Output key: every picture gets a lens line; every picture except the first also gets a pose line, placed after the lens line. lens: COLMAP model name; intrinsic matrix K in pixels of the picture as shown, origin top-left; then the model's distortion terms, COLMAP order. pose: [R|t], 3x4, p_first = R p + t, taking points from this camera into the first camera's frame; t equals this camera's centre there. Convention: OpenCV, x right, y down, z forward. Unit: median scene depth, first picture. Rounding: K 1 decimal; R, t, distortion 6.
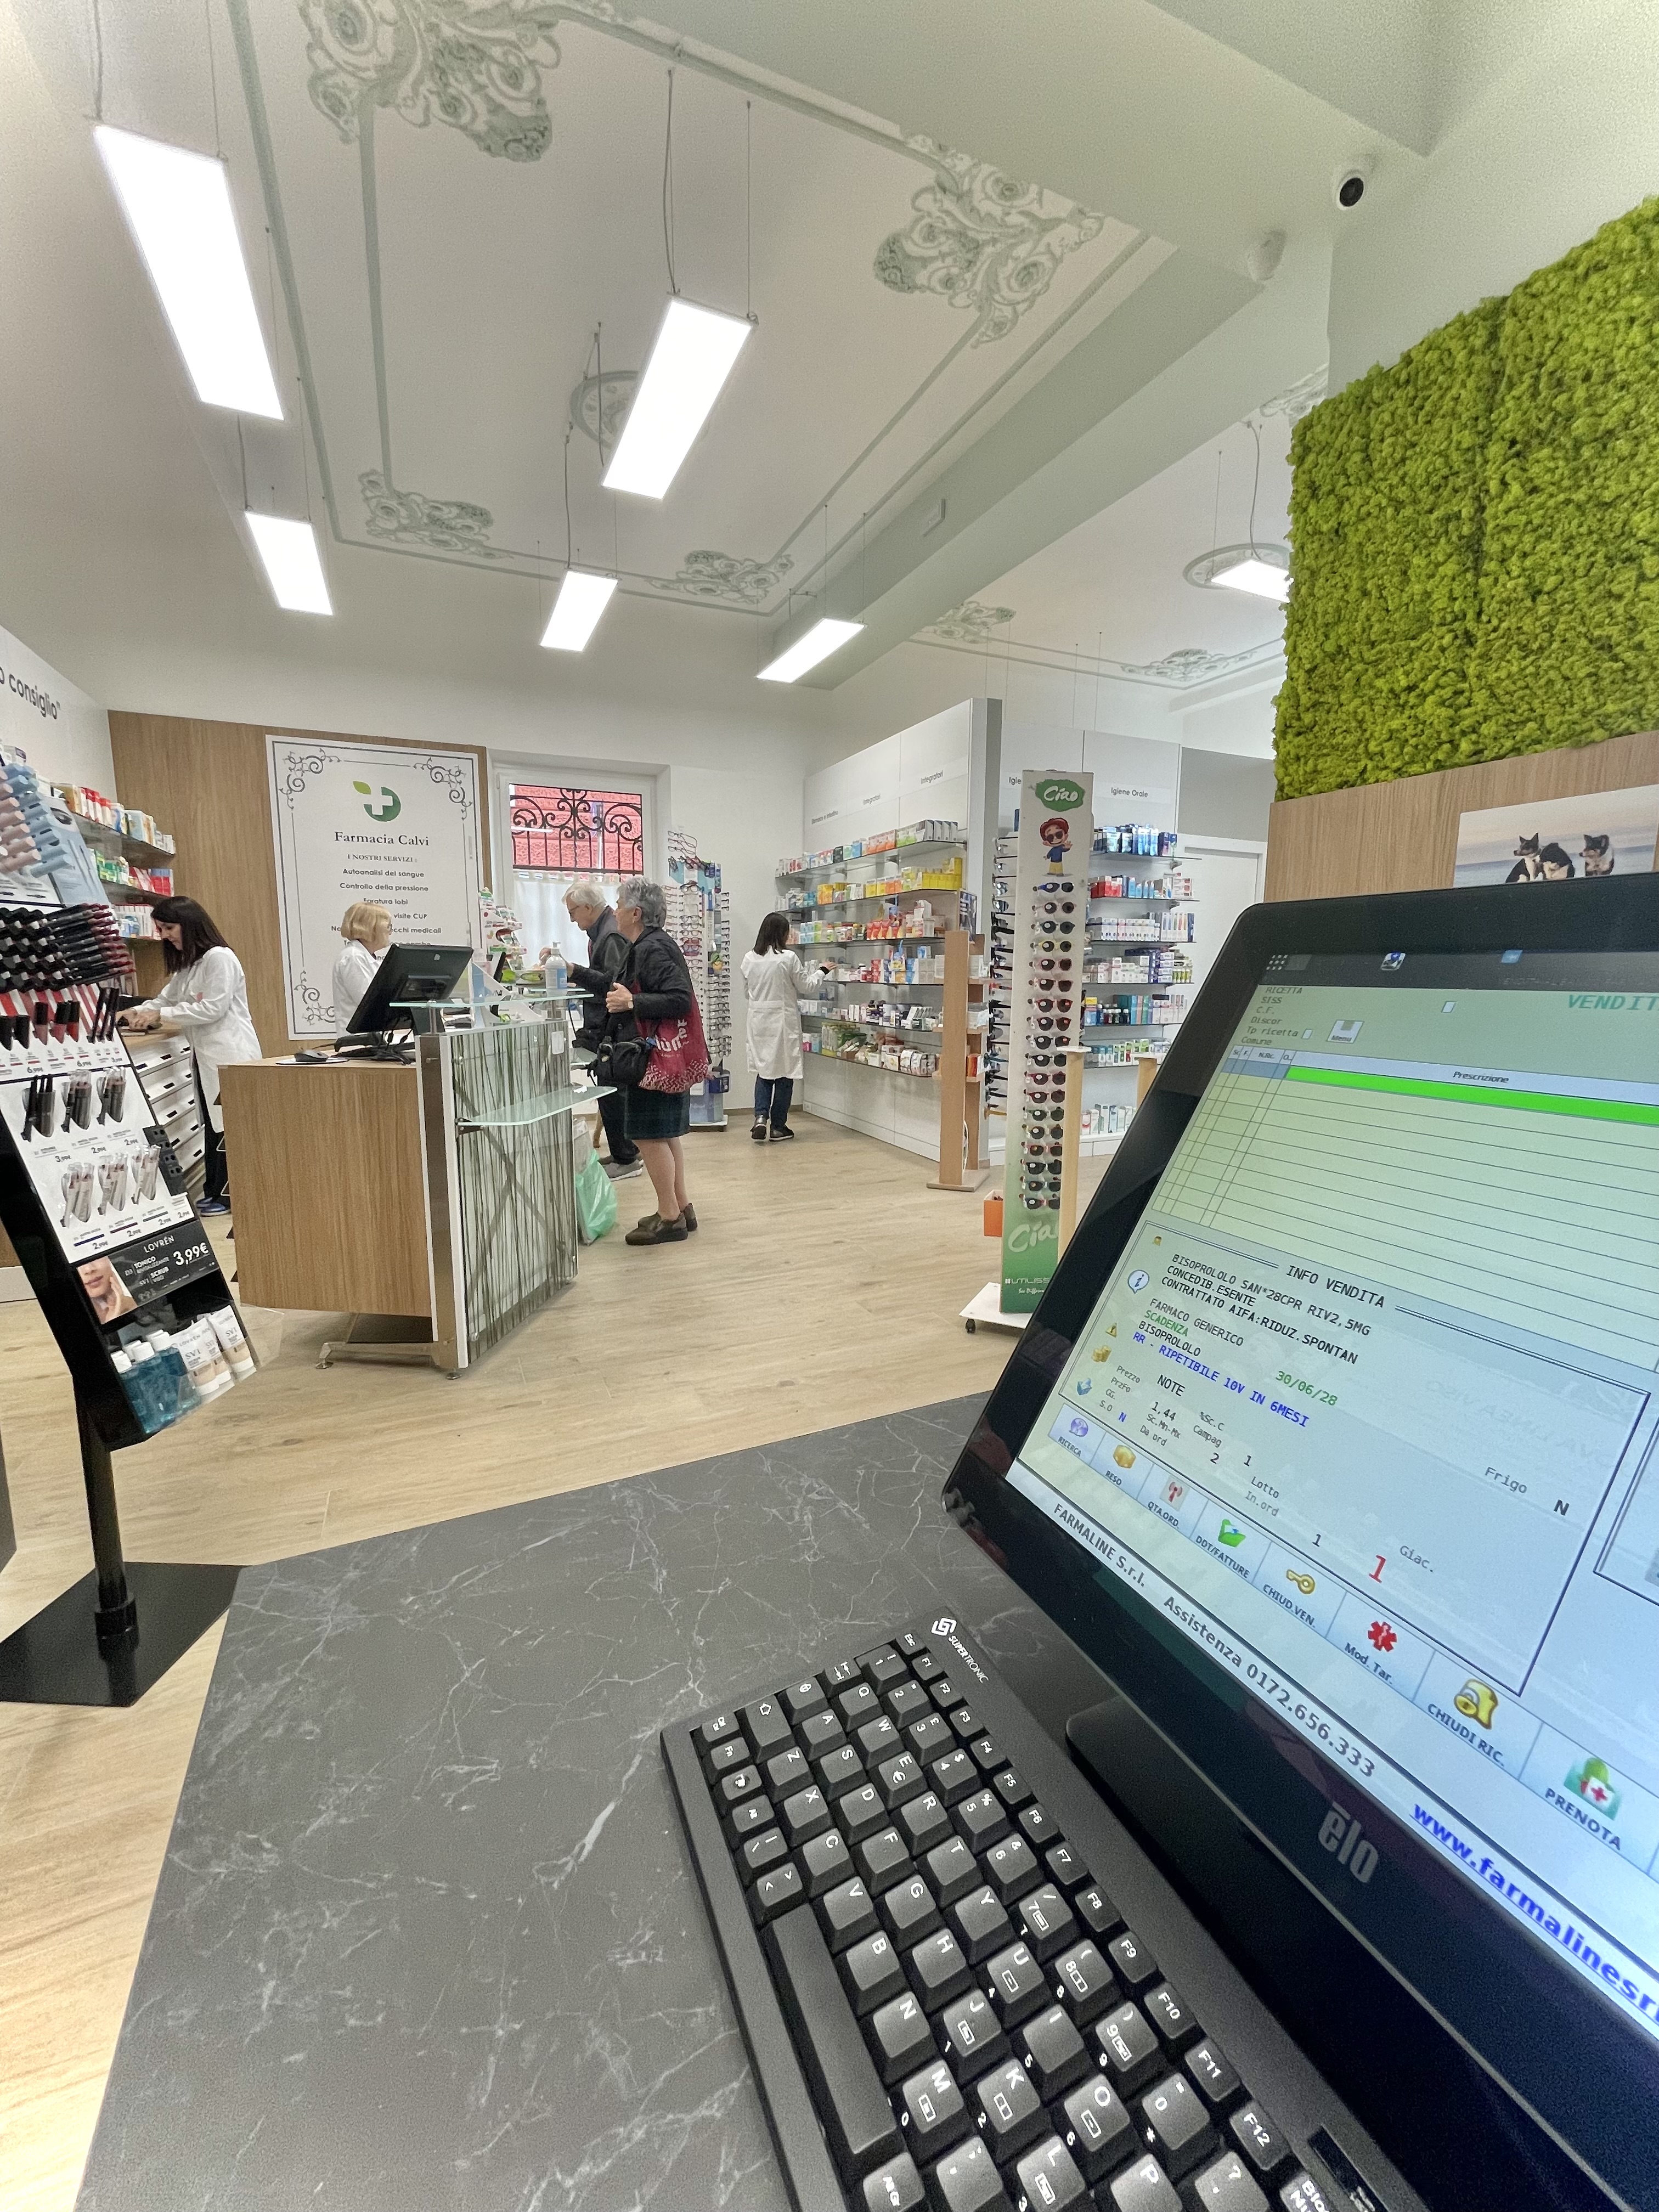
lens RADIAL K [[892.8, 0, 820.6], [0, 892.8, 1101.8], [0, 0, 1]] dist [-0.003945, 0.000576]
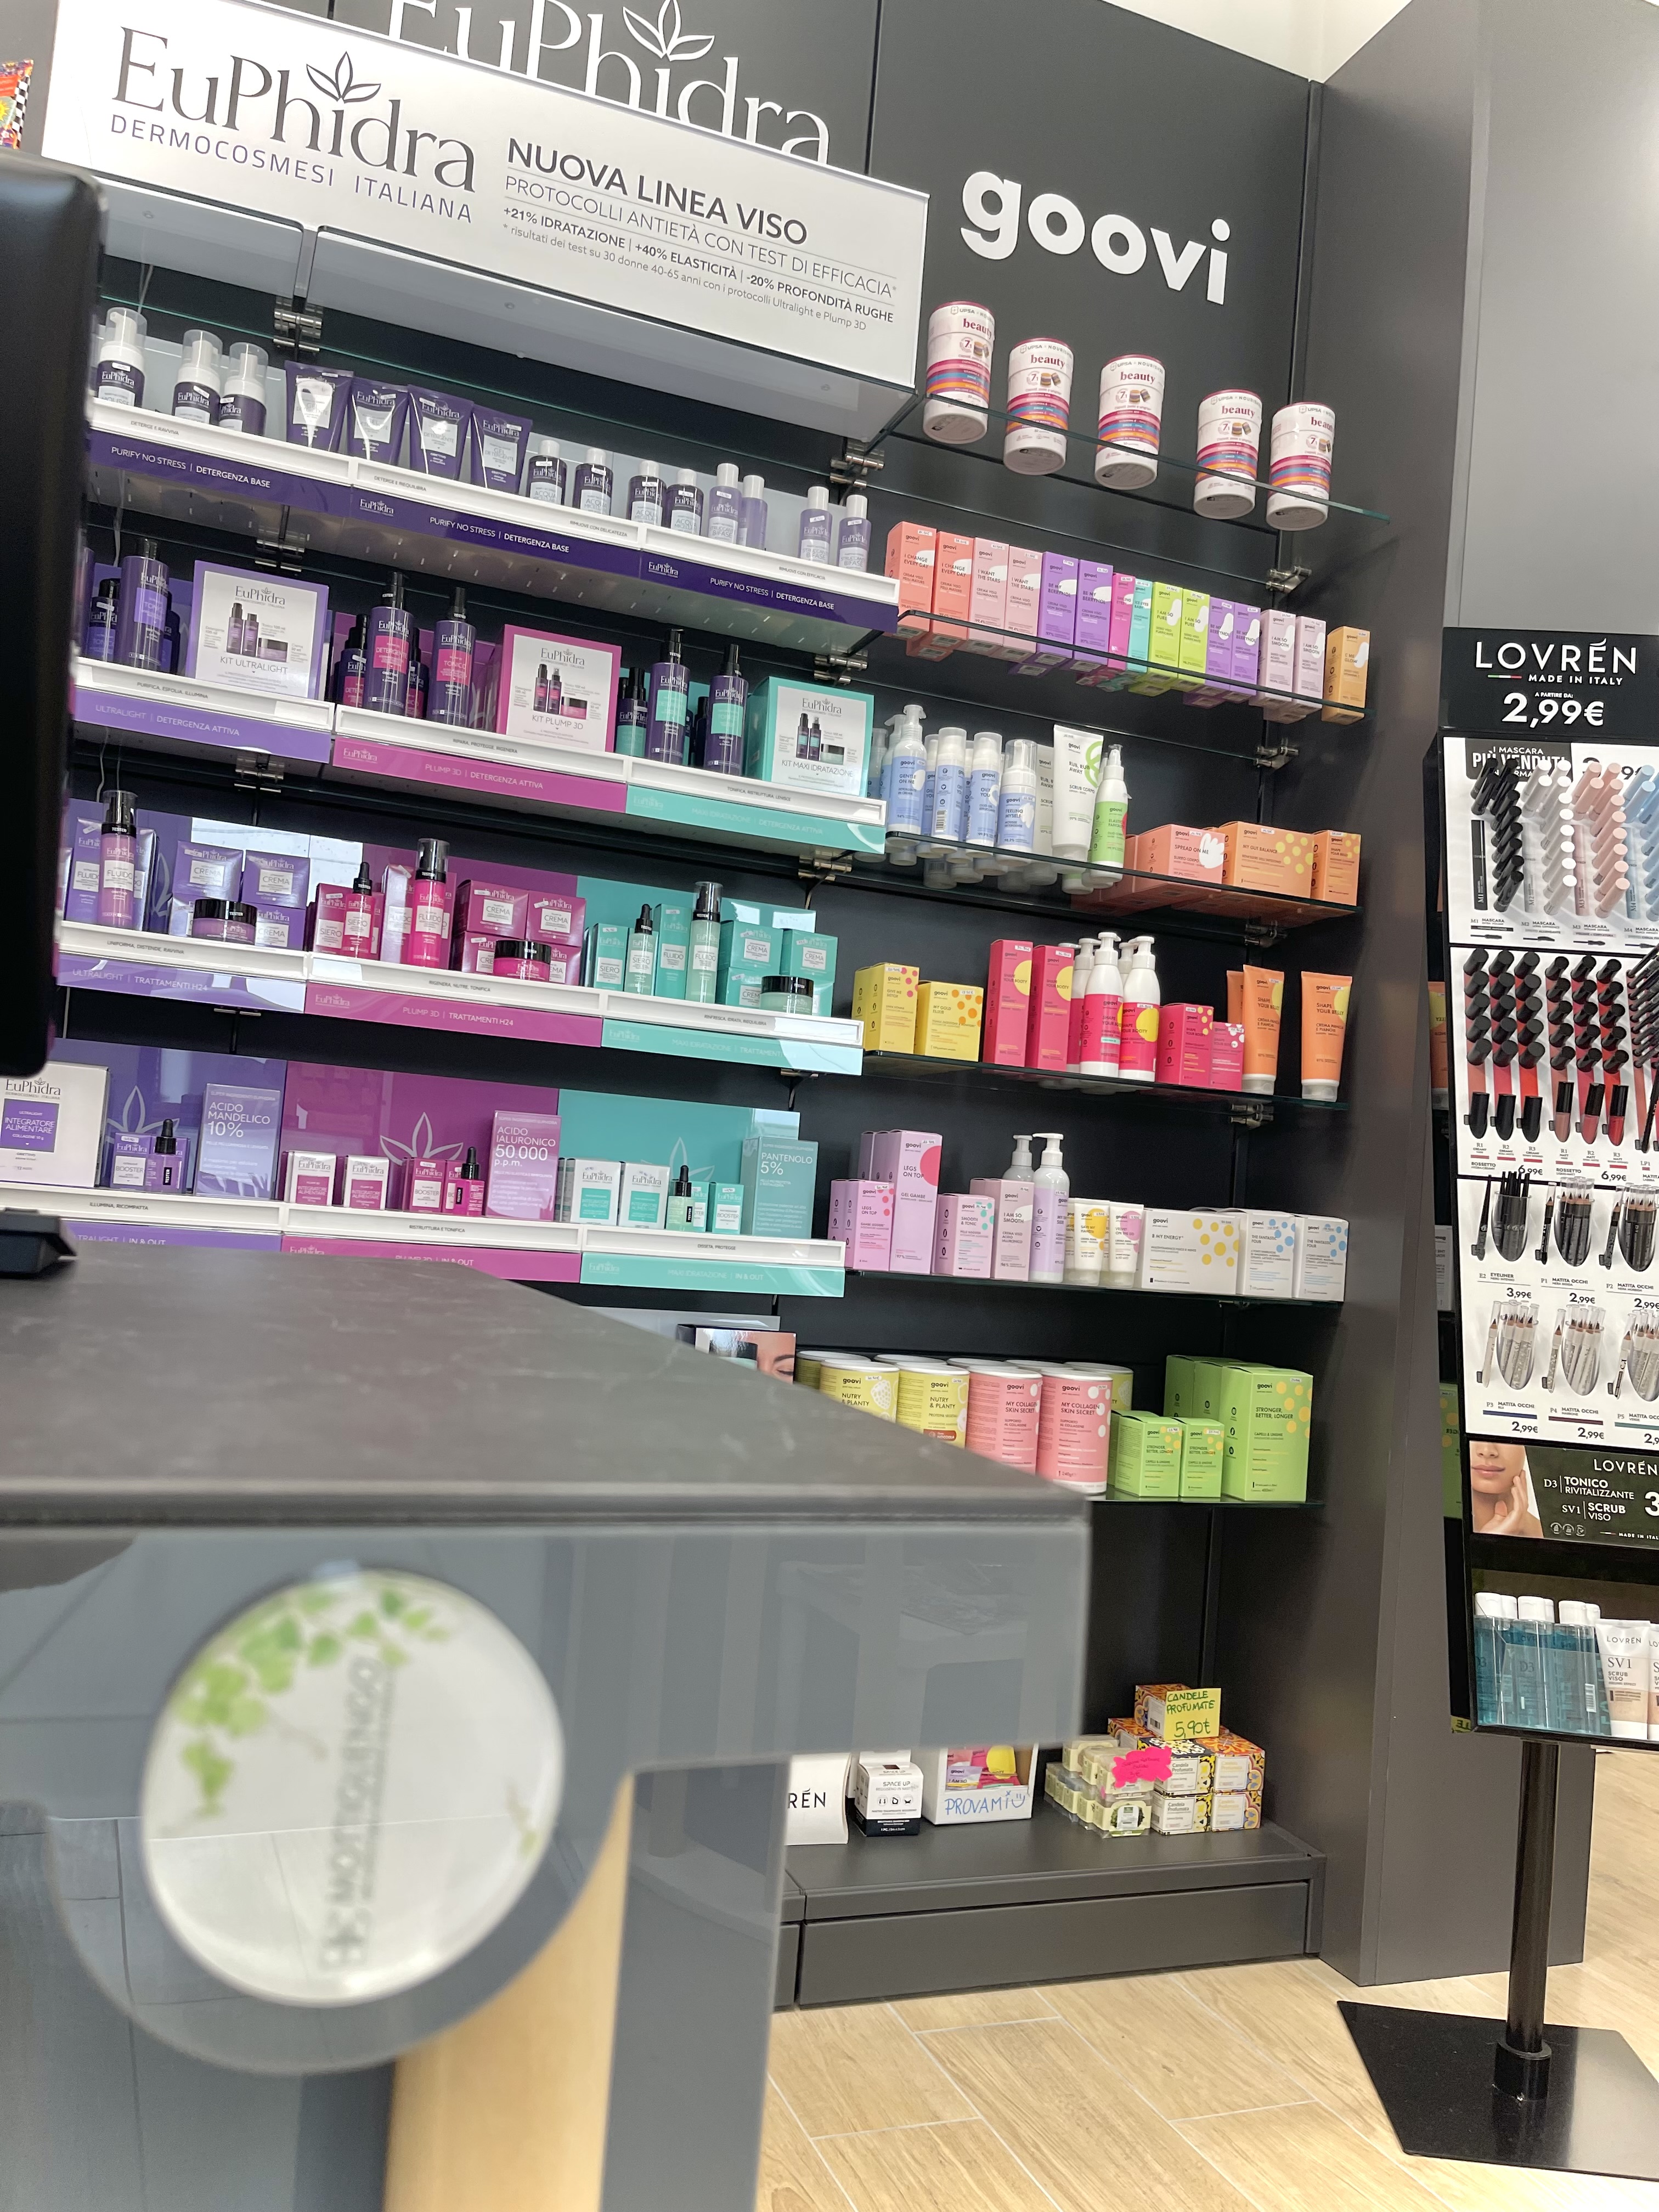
lens RADIAL K [[1667.0, 0, 809.1], [0, 1667.0, 1130.3], [0, 0, 1]] dist [0.066632, -0.089828]
pose [[-0.055191, -0.048118, -0.997316, 0.128572], [-0.226063, 0.973503, -0.034459, 0.028295], [0.972548, 0.223555, -0.064606, 0.133985]]
